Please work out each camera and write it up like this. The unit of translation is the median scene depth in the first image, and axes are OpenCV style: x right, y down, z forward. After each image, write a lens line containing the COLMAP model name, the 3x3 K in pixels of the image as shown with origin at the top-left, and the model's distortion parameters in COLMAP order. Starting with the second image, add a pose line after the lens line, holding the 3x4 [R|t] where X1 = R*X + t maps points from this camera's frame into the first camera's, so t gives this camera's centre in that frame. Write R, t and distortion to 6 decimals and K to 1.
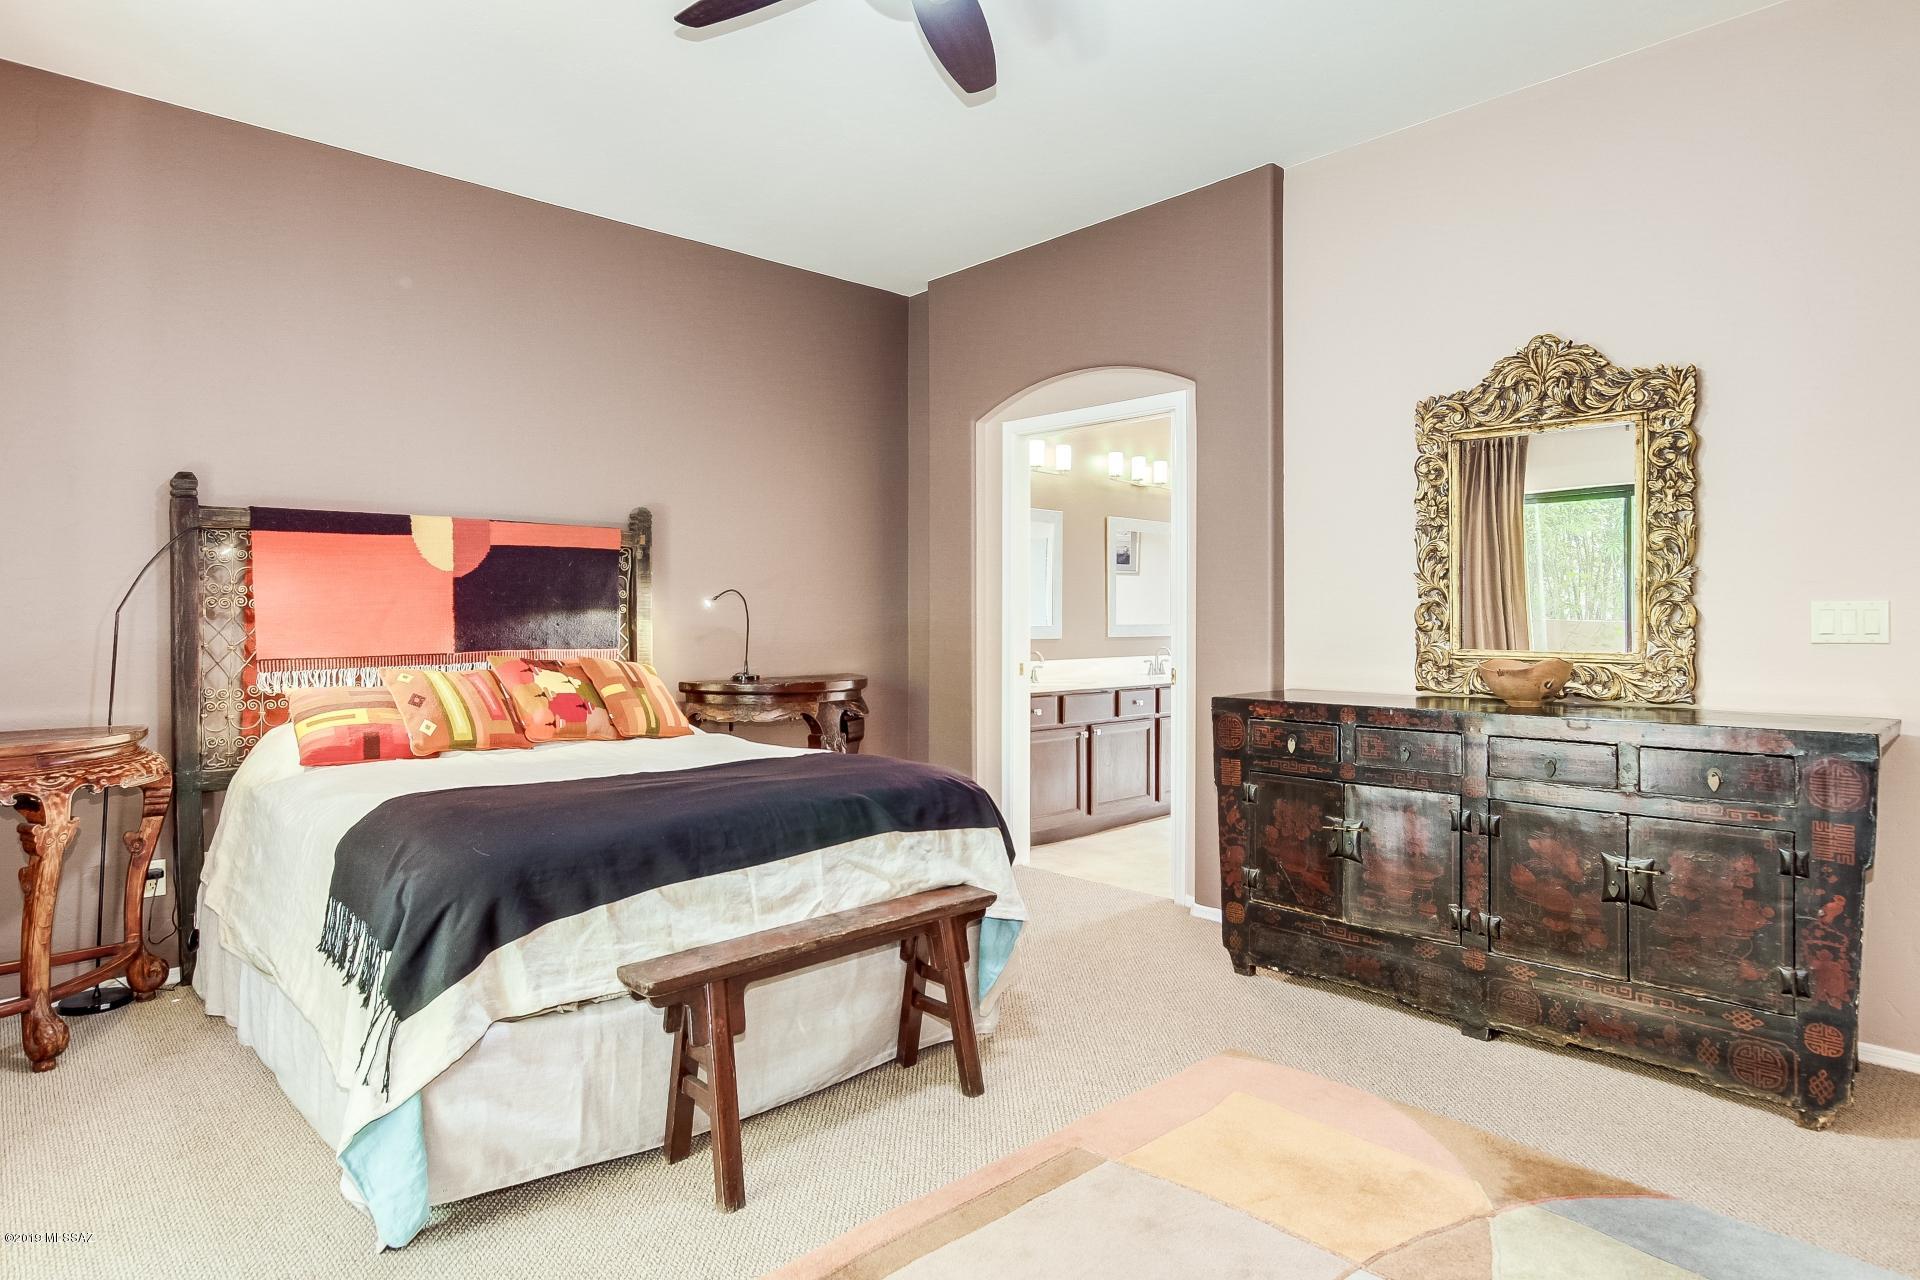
lens RADIAL K [[1052.8, 0, 945.8], [0, 1052.8, 622.8], [0, 0, 1]] dist [-0.019977, 0.001388]
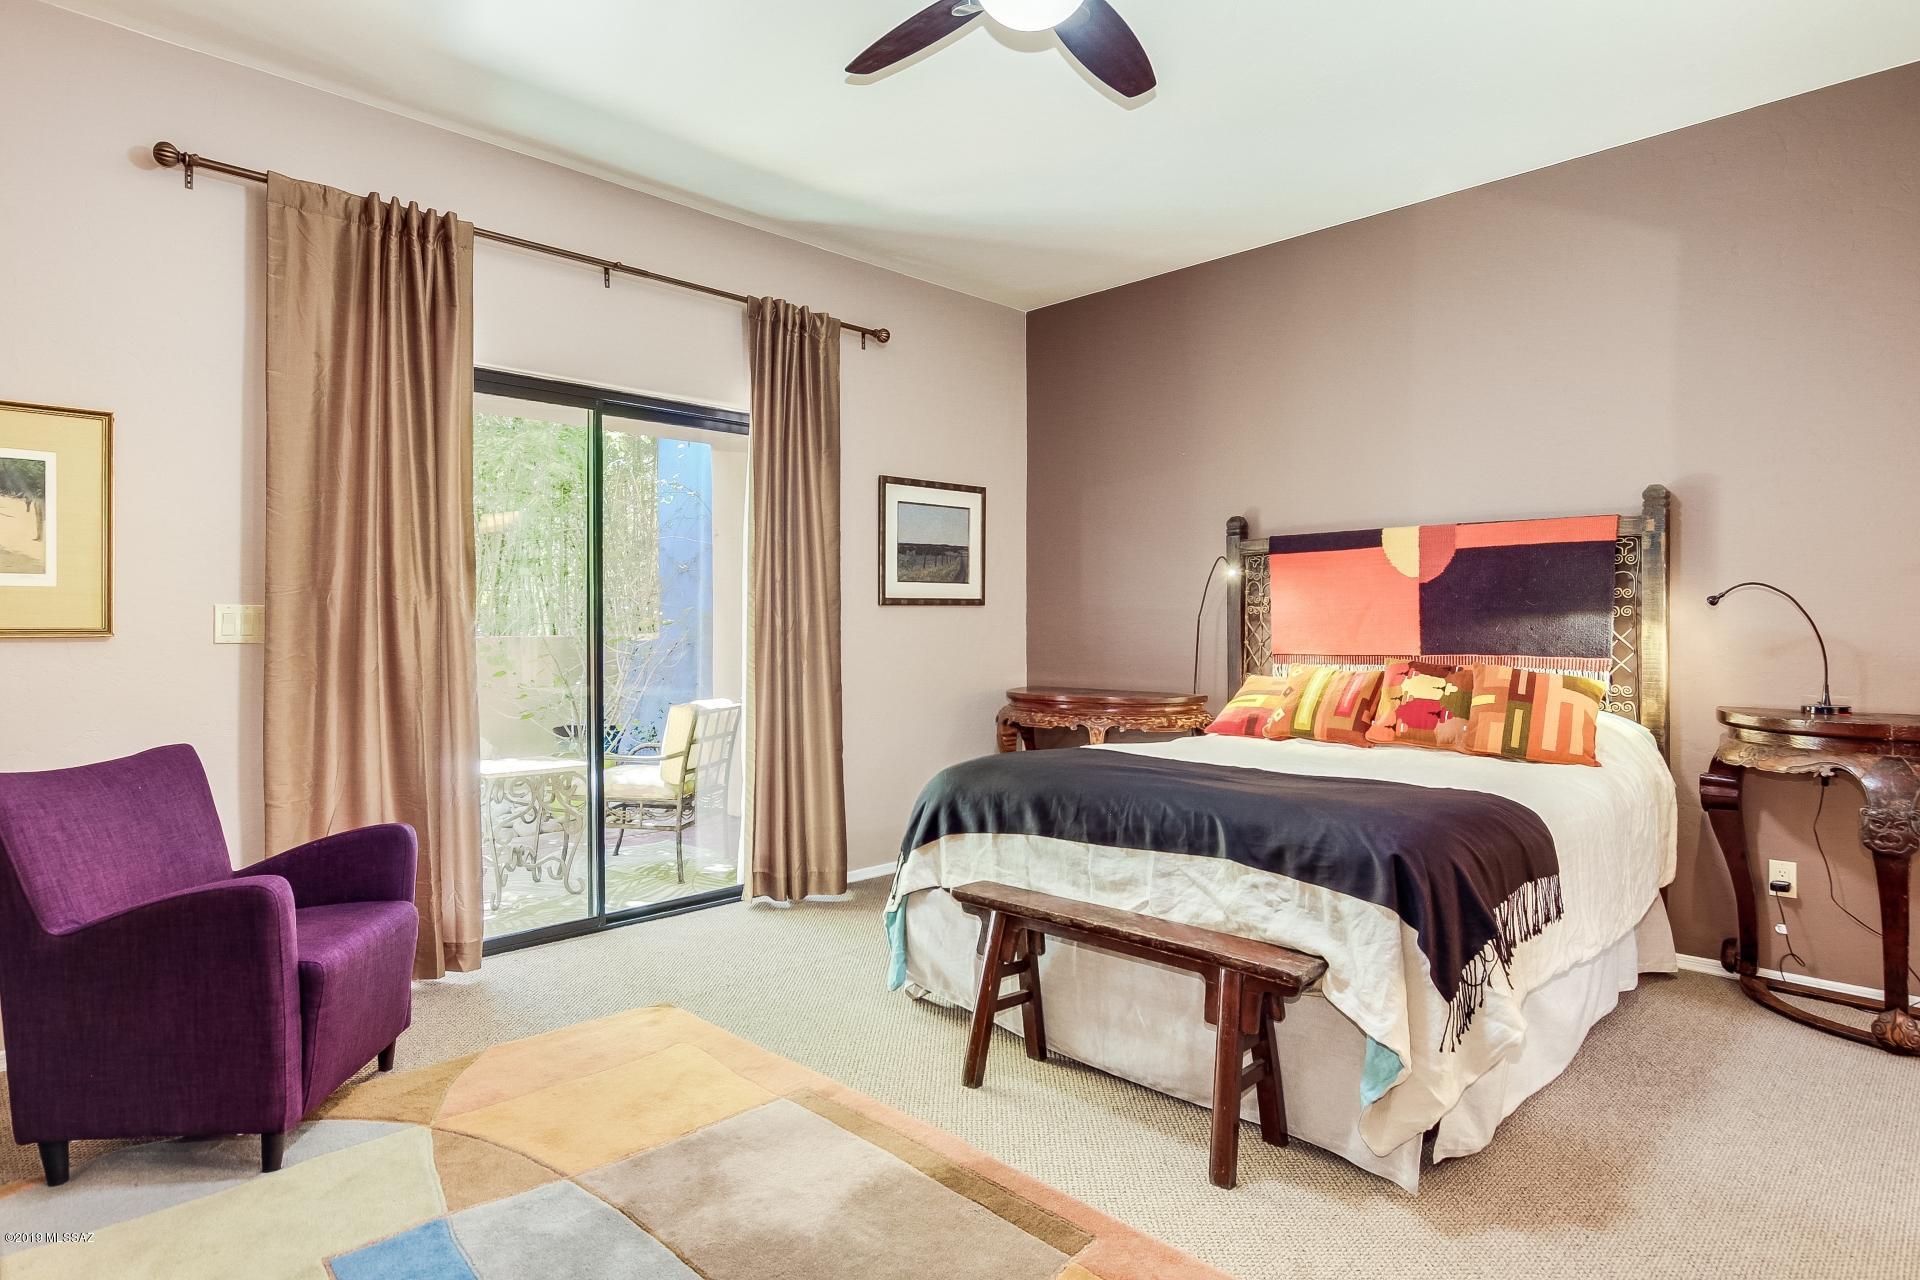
lens RADIAL K [[1052.8, 0, 950.4], [0, 1052.8, 639.2], [0, 0, 1]] dist [-0.019977, 0.001388]
pose [[0.035864, 0.016687, -0.999217, 0.672055], [-0.004157, 0.999854, 0.016548, -0.002979], [0.999348, 0.003560, 0.035928, 0.586546]]
